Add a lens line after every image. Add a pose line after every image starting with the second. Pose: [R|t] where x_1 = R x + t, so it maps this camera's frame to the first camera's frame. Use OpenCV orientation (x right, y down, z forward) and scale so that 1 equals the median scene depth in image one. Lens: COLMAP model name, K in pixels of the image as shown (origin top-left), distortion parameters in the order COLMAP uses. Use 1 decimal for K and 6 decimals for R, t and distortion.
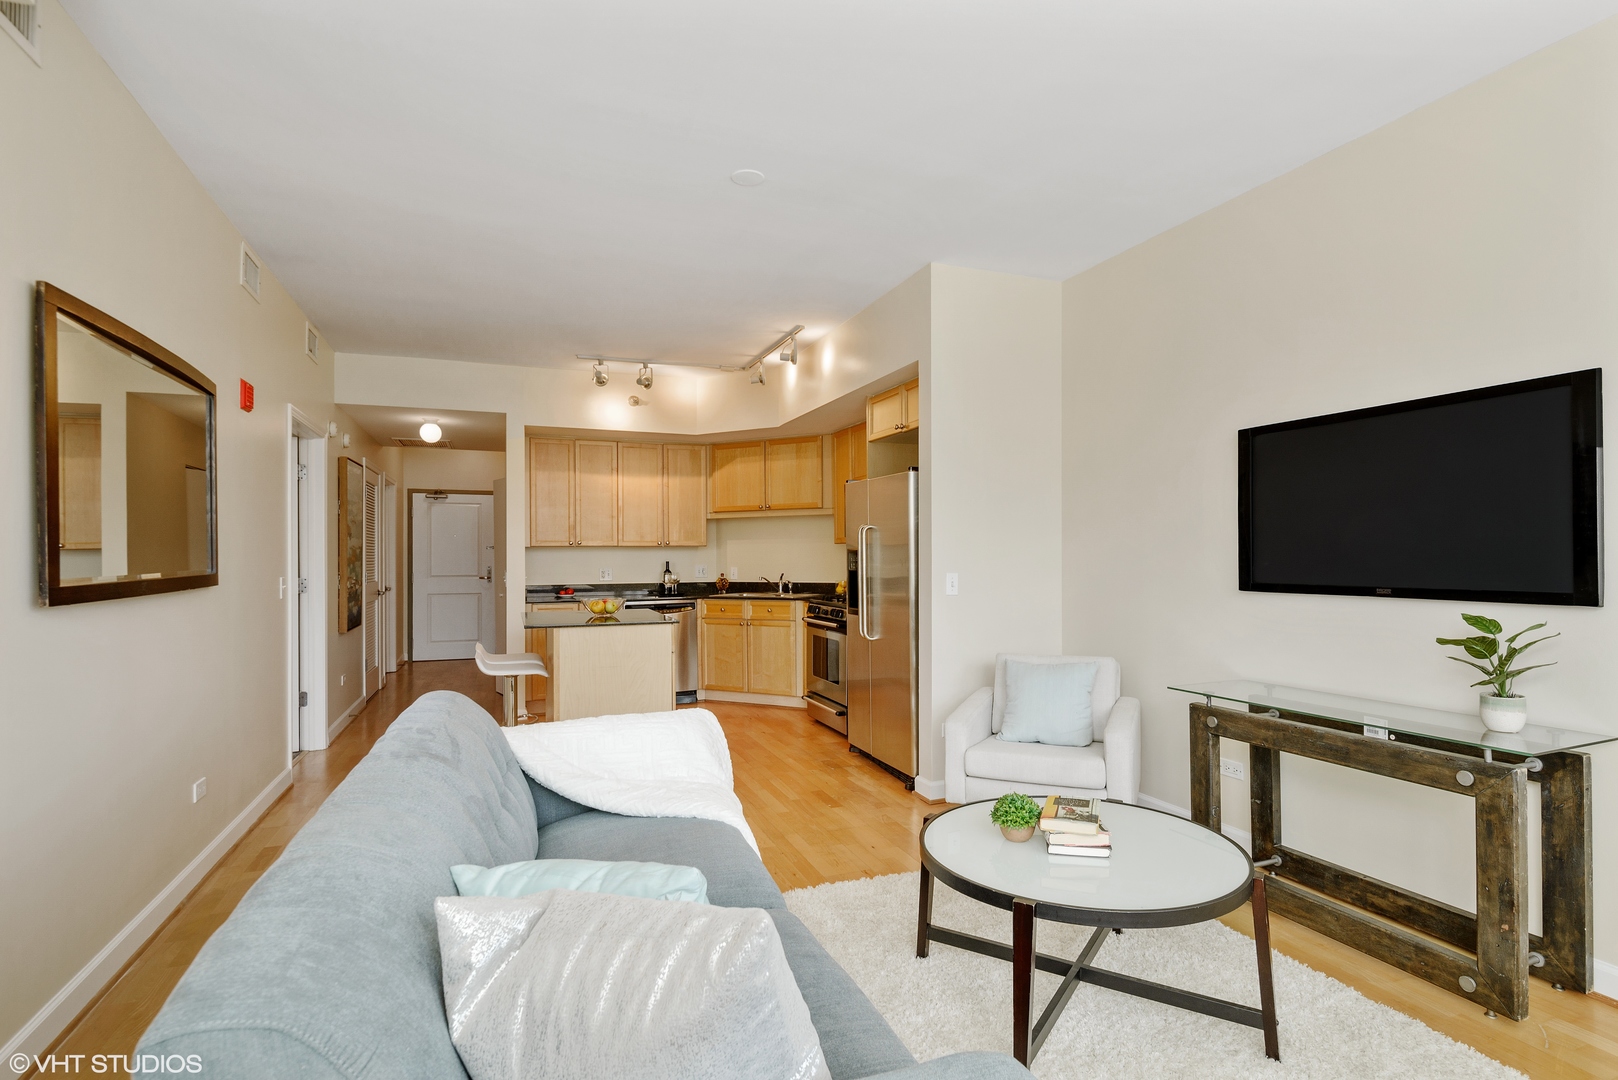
lens RADIAL K [[797.6, 0, 830.0], [0, 797.6, 550.0], [0, 0, 1]] dist [-0.000116, -0.001096]
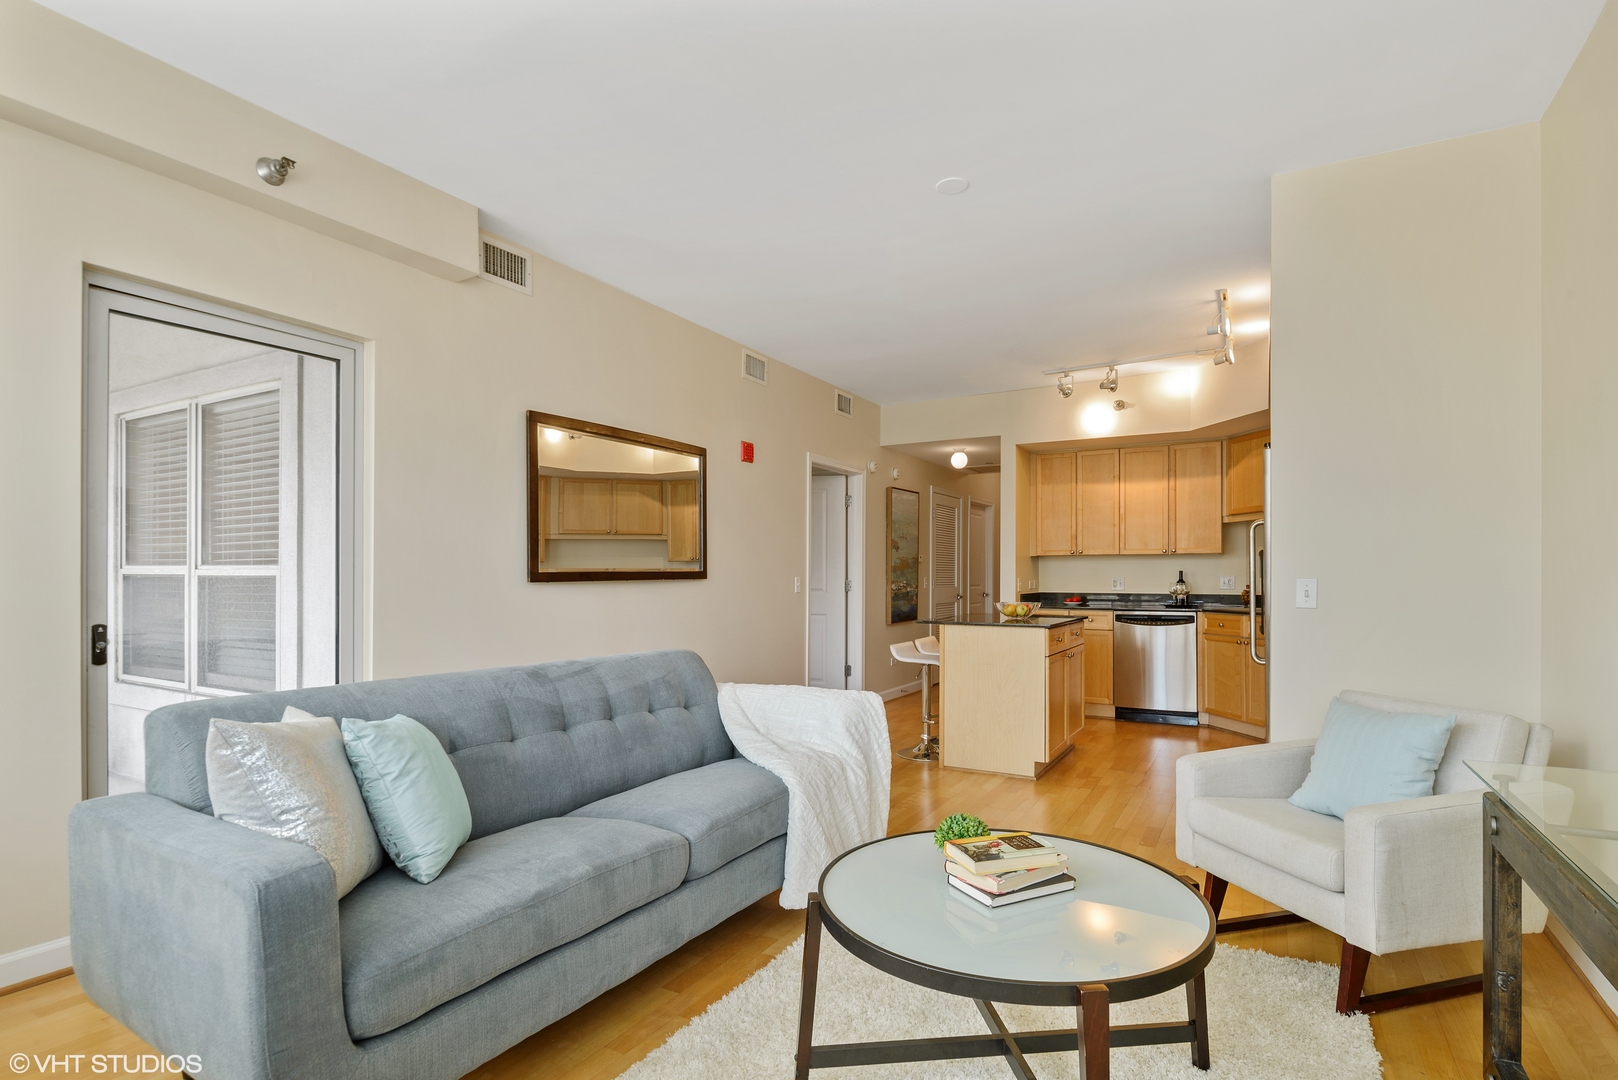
lens RADIAL K [[792.3, 0, 832.0], [0, 792.3, 574.2], [0, 0, 1]] dist [0.002752, -0.001172]
pose [[0.627549, 0.004936, -0.778561, 0.273917], [0.001640, 0.999969, 0.007661, 0.011117], [0.778575, -0.006084, 0.627522, 0.112465]]
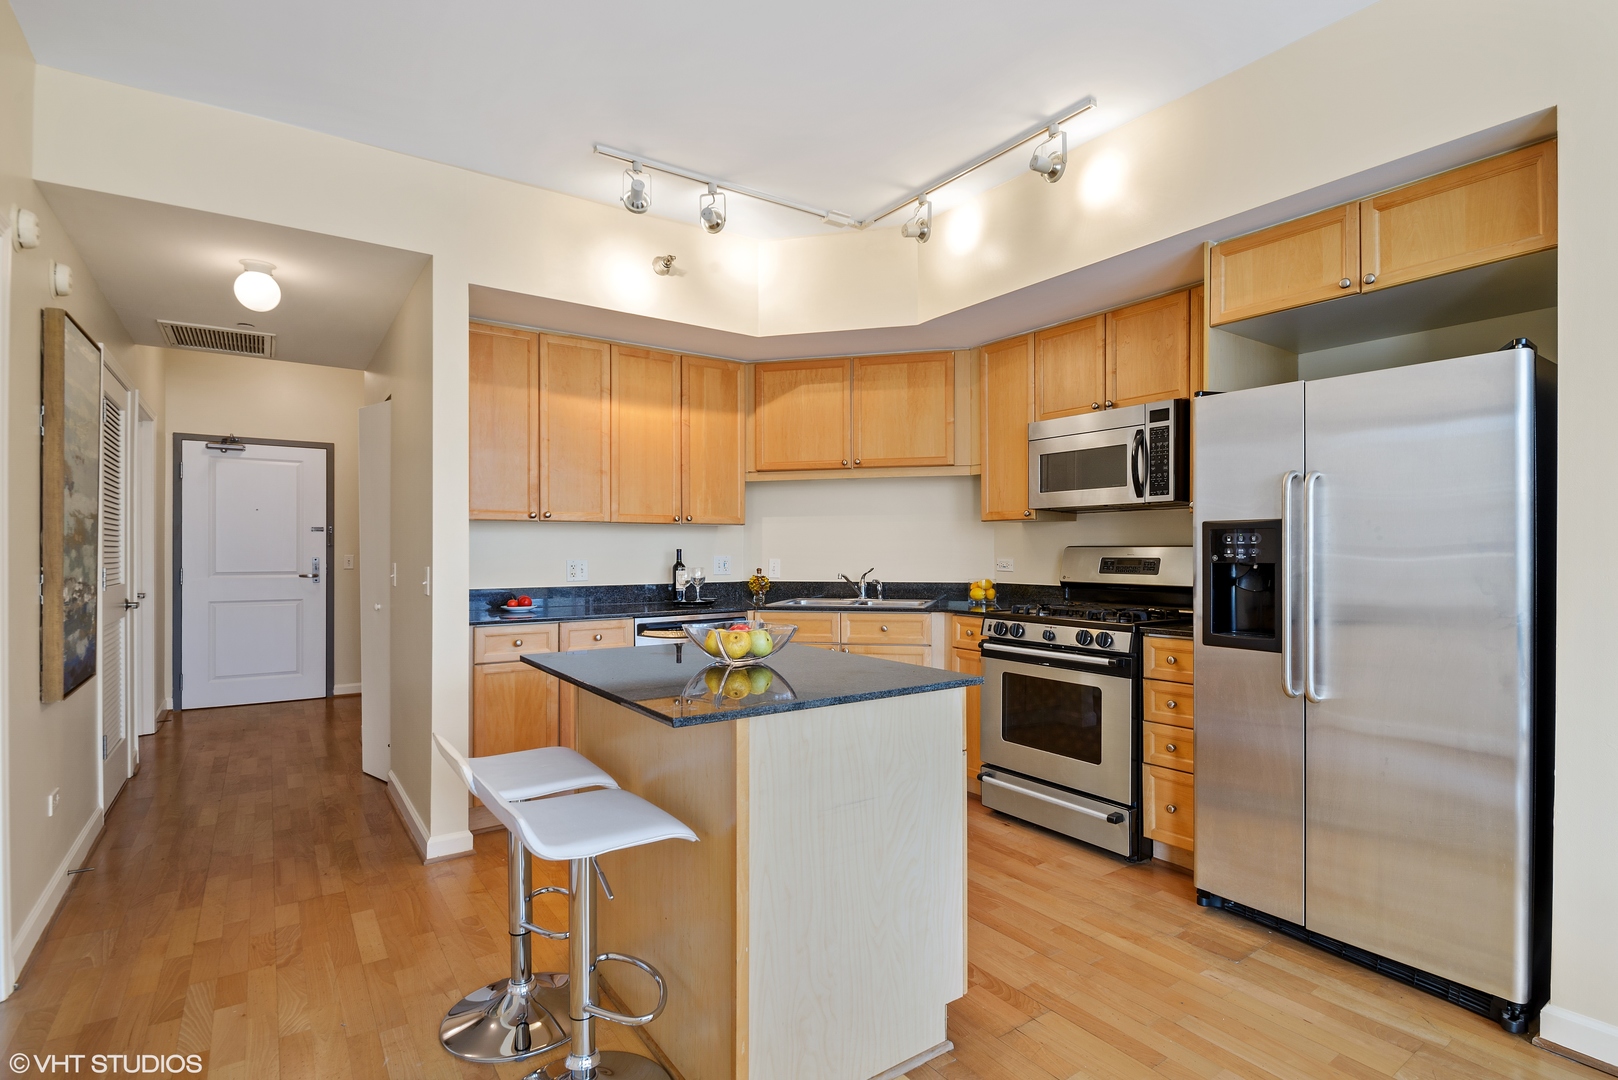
lens RADIAL K [[785.7, 0, 824.8], [0, 785.7, 547.8], [0, 0, 1]] dist [0.001484, -0.007571]
pose [[0.972736, 0.004594, 0.231871, -0.248726], [-0.005379, 0.999982, 0.002756, 0.011534], [-0.231854, -0.003928, 0.972743, 0.405050]]
